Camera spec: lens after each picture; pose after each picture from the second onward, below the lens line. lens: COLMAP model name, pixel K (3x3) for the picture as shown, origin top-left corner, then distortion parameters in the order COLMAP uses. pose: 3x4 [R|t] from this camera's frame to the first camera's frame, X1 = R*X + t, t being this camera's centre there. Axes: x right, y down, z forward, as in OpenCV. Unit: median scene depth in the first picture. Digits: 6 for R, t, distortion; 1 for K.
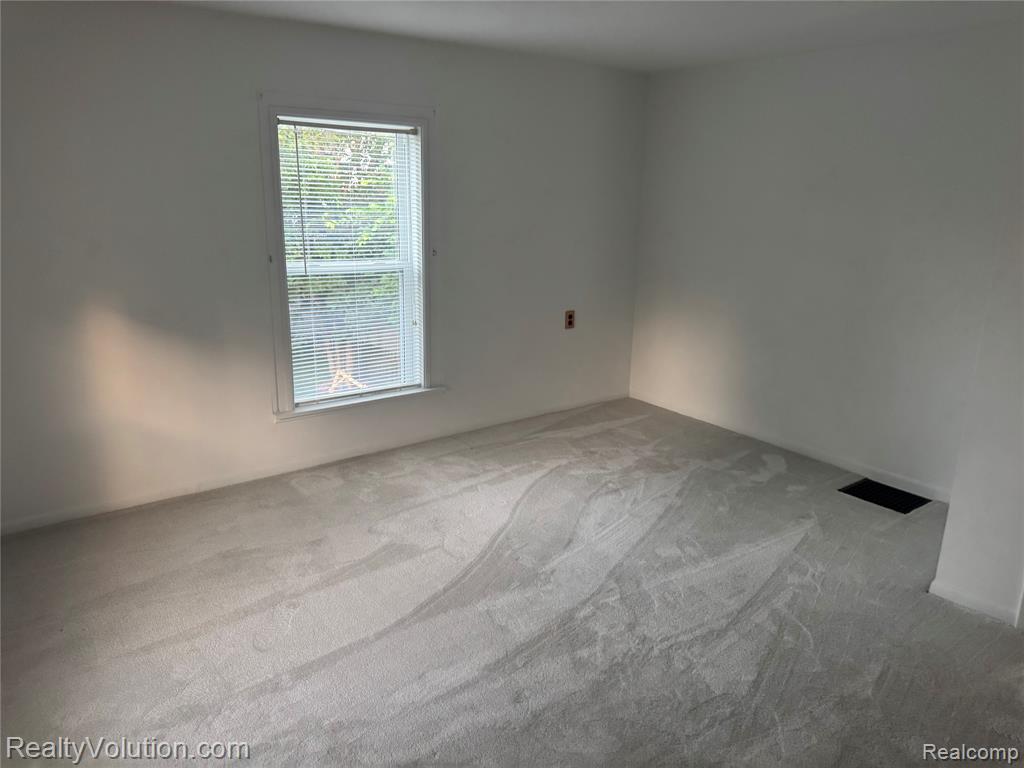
lens RADIAL K [[725.0, 0, 511.2], [0, 725.0, 380.5], [0, 0, 1]] dist [0.087310, -0.108987]
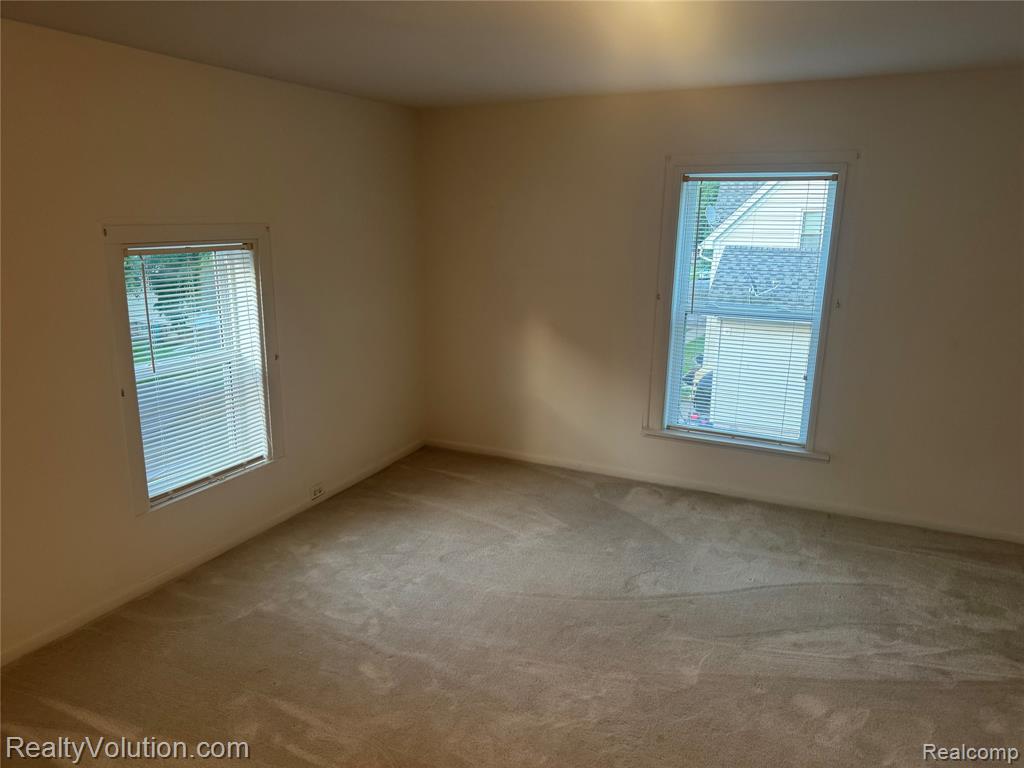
lens RADIAL K [[725.0, 0, 511.2], [0, 725.0, 380.5], [0, 0, 1]] dist [0.087310, -0.108987]
pose [[0.471732, 0.188293, -0.861402, 0.542570], [-0.233056, 0.968816, 0.084143, -0.074015], [0.850384, 0.161062, 0.500905, 0.226904]]
